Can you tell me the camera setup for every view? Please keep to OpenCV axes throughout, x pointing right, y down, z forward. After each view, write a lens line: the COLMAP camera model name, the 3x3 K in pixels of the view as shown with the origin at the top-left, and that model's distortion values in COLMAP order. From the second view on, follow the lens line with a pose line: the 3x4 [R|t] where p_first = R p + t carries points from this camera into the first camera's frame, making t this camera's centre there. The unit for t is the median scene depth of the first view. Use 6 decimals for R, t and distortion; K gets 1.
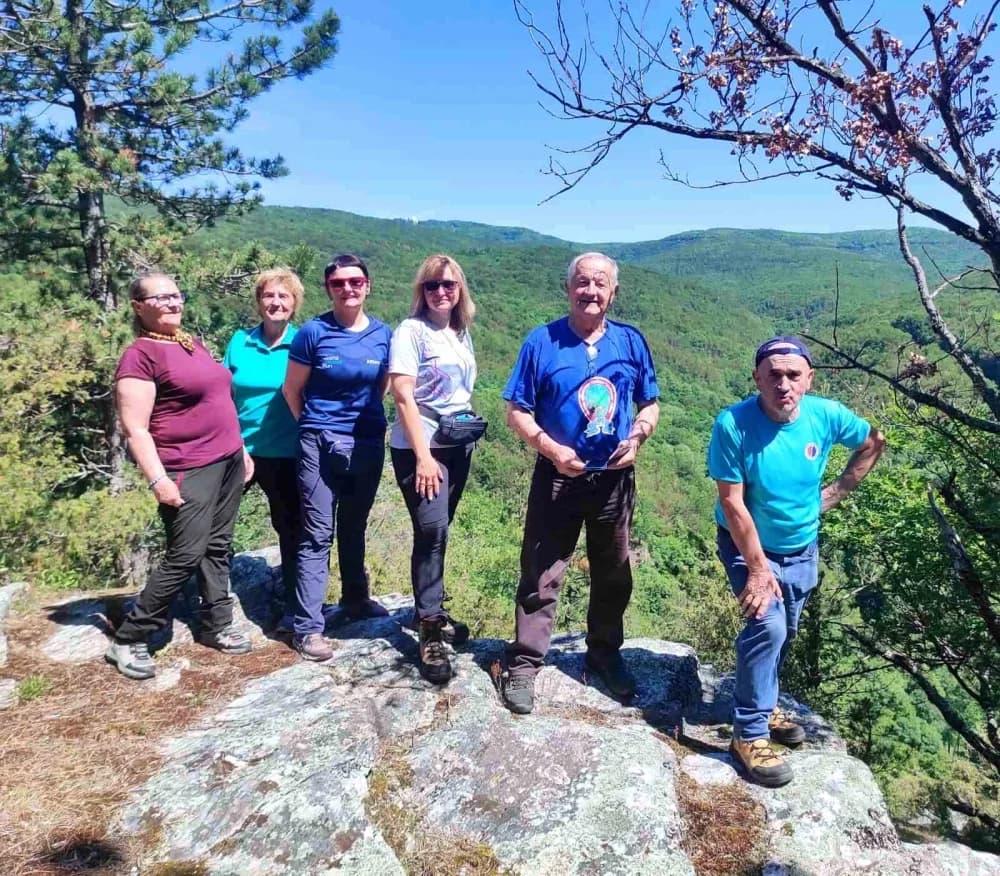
lens RADIAL K [[1336.0, 0, 500.0], [0, 1336.0, 438.0], [0, 0, 1]] dist [-0.035293, -0.041008]
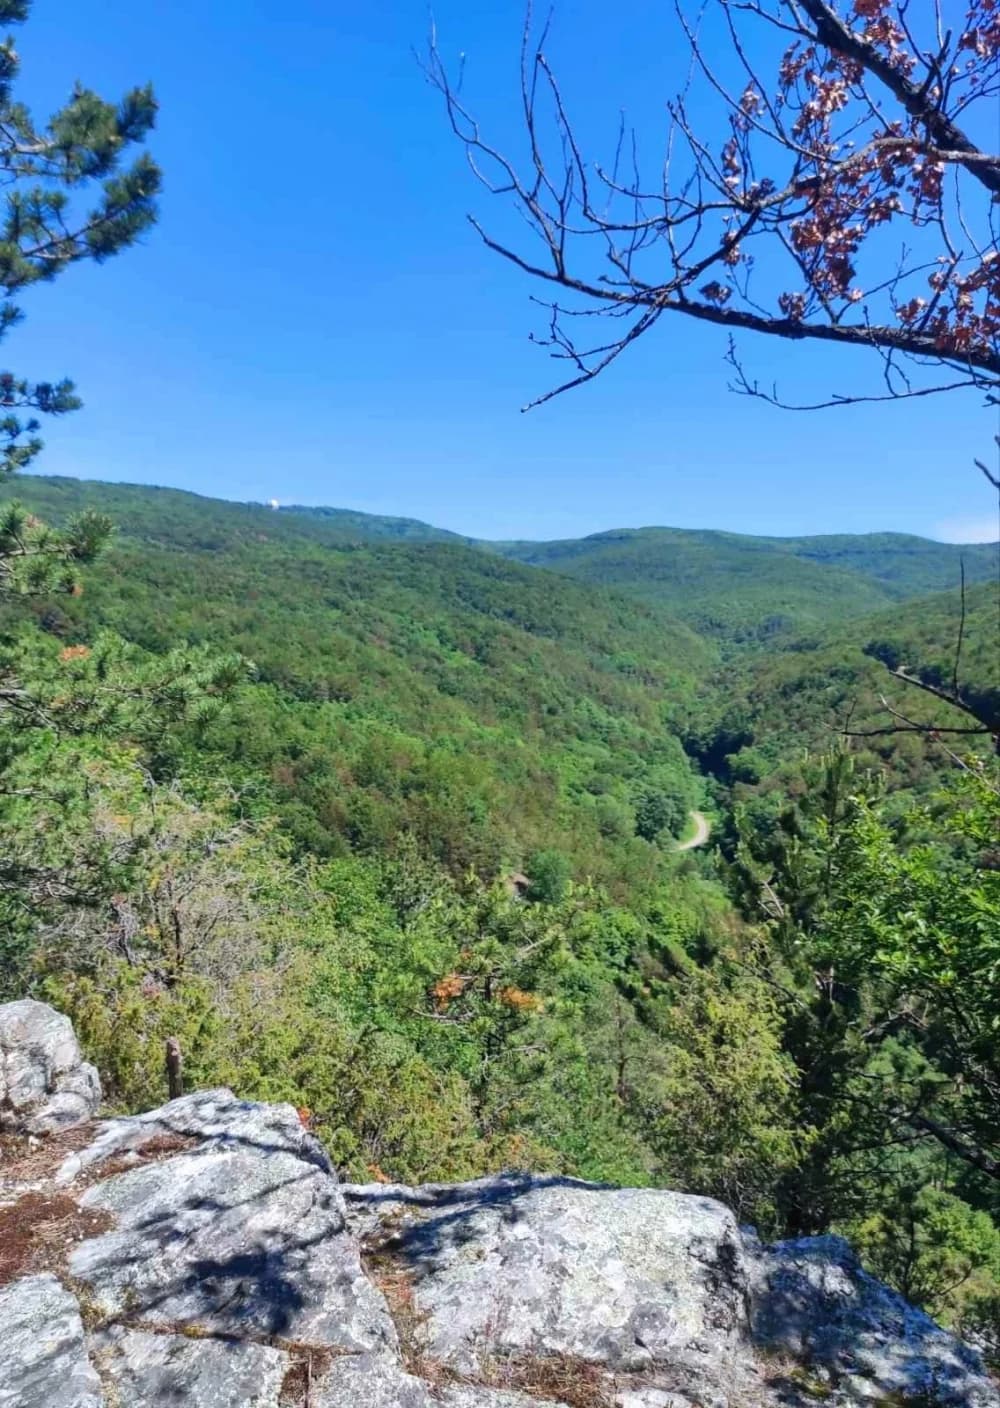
lens RADIAL K [[1381.7, 0, 500.0], [0, 1381.7, 704.0], [0, 0, 1]] dist [0.111008, -0.265152]
pose [[0.994916, 0.021504, 0.098381, -0.015888], [-0.017983, 0.999170, -0.036538, -0.029646], [-0.099085, 0.034583, 0.994478, 0.300415]]
